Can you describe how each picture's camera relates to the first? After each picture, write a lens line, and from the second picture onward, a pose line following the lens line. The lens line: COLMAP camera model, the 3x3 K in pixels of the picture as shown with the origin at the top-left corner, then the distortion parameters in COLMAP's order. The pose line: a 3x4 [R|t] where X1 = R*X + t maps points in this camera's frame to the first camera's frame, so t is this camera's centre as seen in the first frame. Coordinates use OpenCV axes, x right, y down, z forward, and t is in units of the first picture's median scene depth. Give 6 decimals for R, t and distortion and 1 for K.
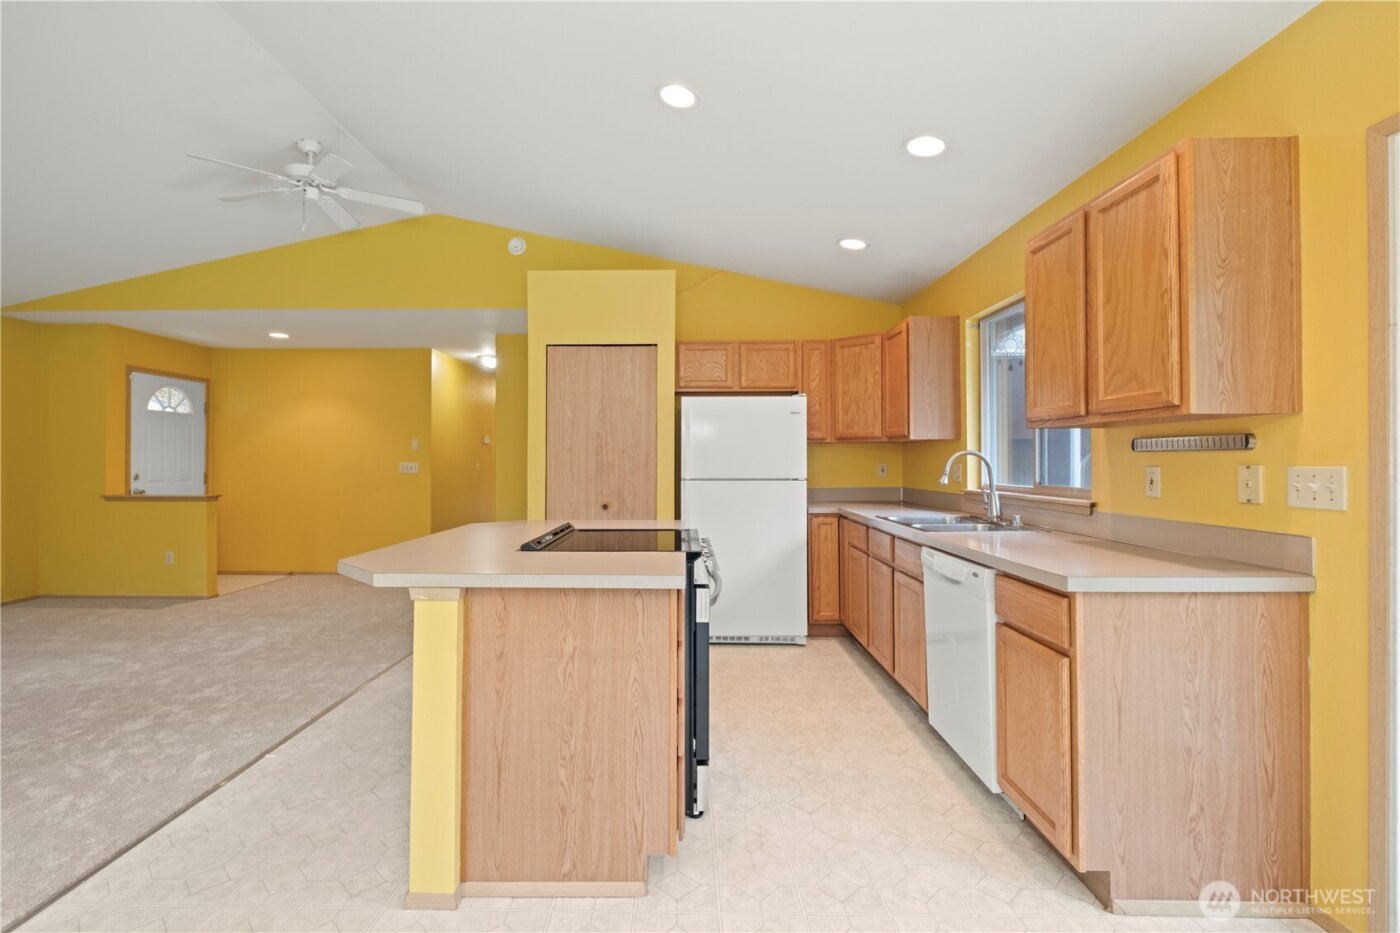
lens RADIAL K [[640.9, 0, 674.3], [0, 640.9, 456.2], [0, 0, 1]] dist [0.007015, -0.003862]
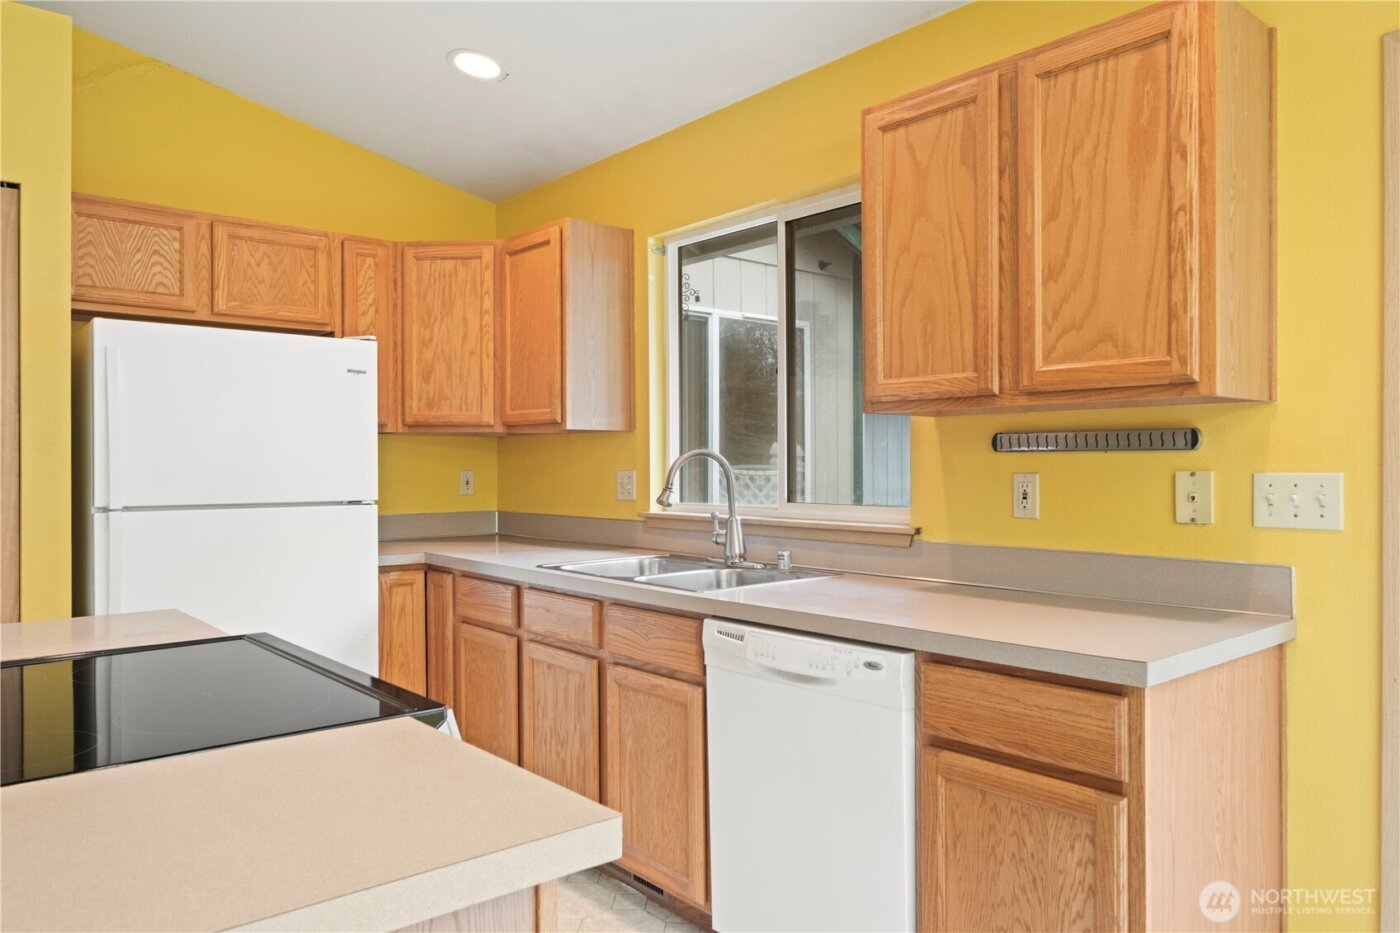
lens RADIAL K [[963.1, 0, 688.6], [0, 963.1, 470.1], [0, 0, 1]] dist [0.005095, 0.001543]
pose [[0.752822, -0.003095, 0.658217, -0.116579], [-0.004027, 0.999949, 0.009308, 0.002062], [-0.658212, -0.009658, 0.752771, 0.251051]]
